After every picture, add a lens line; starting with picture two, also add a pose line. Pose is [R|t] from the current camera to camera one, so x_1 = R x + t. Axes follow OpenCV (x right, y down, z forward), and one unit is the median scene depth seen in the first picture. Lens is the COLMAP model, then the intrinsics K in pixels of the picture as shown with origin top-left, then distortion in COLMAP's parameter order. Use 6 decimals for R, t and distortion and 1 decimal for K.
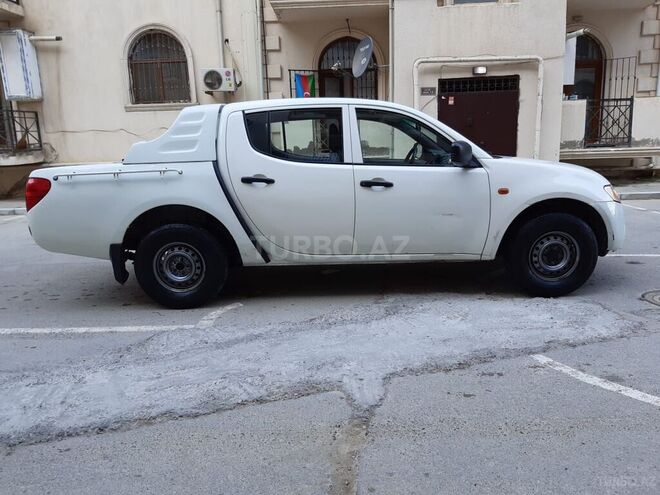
lens RADIAL K [[511.9, 0, 337.6], [0, 511.9, 246.6], [0, 0, 1]] dist [0.045192, -0.075584]
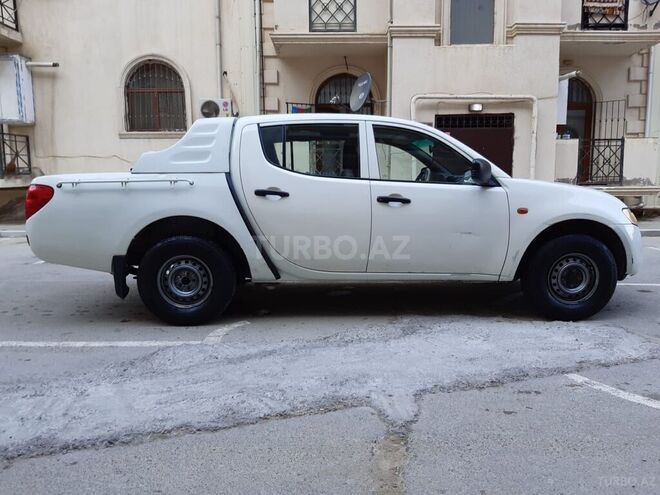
lens RADIAL K [[511.9, 0, 337.6], [0, 511.9, 246.6], [0, 0, 1]] dist [0.045192, -0.075584]
pose [[0.999134, 0.024065, 0.033935, -0.058608], [-0.021289, 0.996575, -0.079903, 0.044518], [-0.035742, 0.079111, 0.996225, 0.036908]]
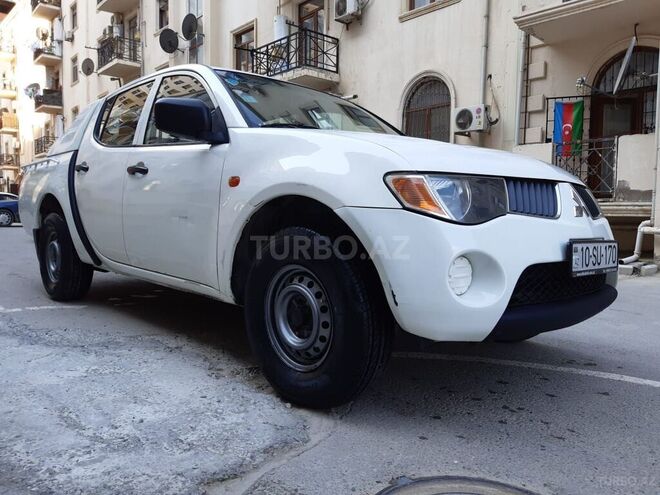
lens RADIAL K [[511.9, 0, 337.6], [0, 511.9, 246.6], [0, 0, 1]] dist [0.045192, -0.075584]
pose [[0.688287, 0.090093, -0.719823, 0.768420], [-0.185058, 0.981235, -0.054139, -0.026819], [0.701438, 0.170472, 0.692044, 0.670013]]
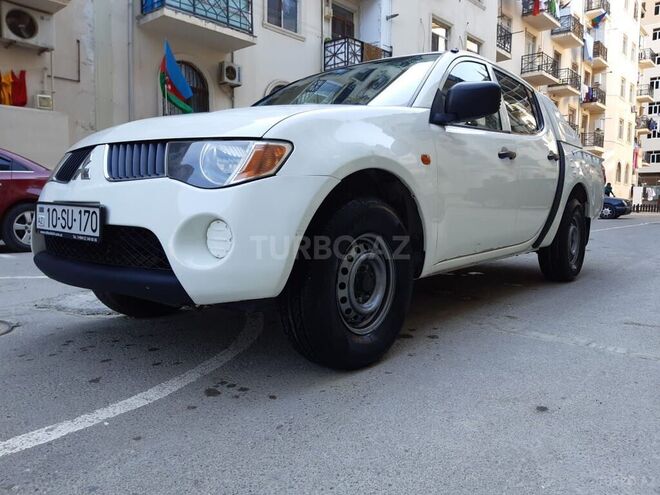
lens RADIAL K [[512.2, 0, 338.6], [0, 512.2, 250.5], [0, 0, 1]] dist [0.043605, -0.090908]
pose [[-0.638999, 0.097208, -0.763041, 0.790937], [-0.145549, 0.958782, 0.244032, -0.206271], [0.755312, 0.266996, -0.598512, 1.617988]]
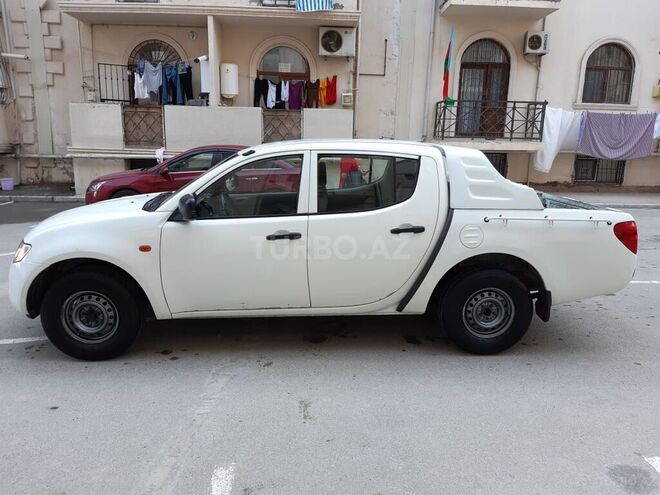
lens RADIAL K [[511.9, 0, 337.6], [0, 511.9, 246.6], [0, 0, 1]] dist [0.045192, -0.075584]
pose [[-0.998770, 0.023166, -0.043849, 0.019748], [0.003133, 0.911897, 0.410407, -0.535850], [0.049494, 0.409765, -0.910848, 2.137099]]
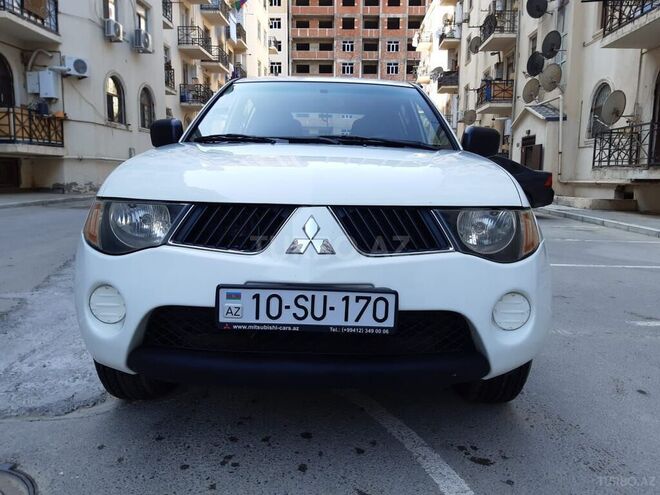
lens RADIAL K [[511.9, 0, 337.6], [0, 511.9, 246.6], [0, 0, 1]] dist [0.045192, -0.075584]
pose [[-0.004192, 0.170705, -0.985313, 0.930868], [-0.223543, 0.960227, 0.167310, -0.189479], [0.974685, 0.220961, 0.034135, 1.155506]]
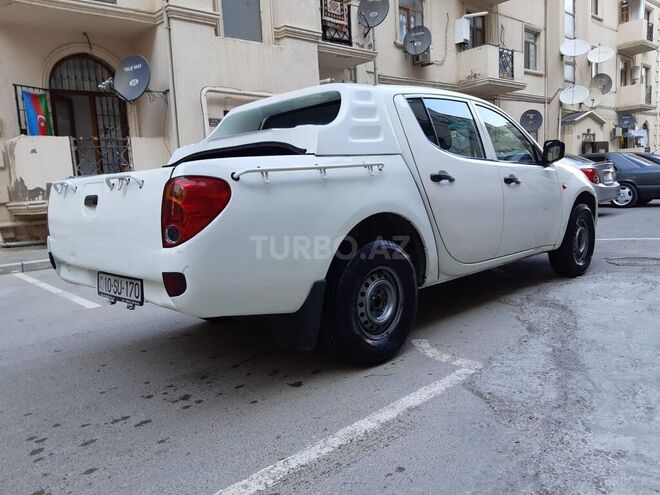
lens RADIAL K [[512.2, 0, 338.6], [0, 512.2, 250.5], [0, 0, 1]] dist [0.043605, -0.090908]
pose [[0.712509, -0.103042, 0.694055, -0.803217], [0.172105, 0.984606, -0.030503, -0.018241], [-0.680228, 0.141184, 0.719275, 0.512145]]
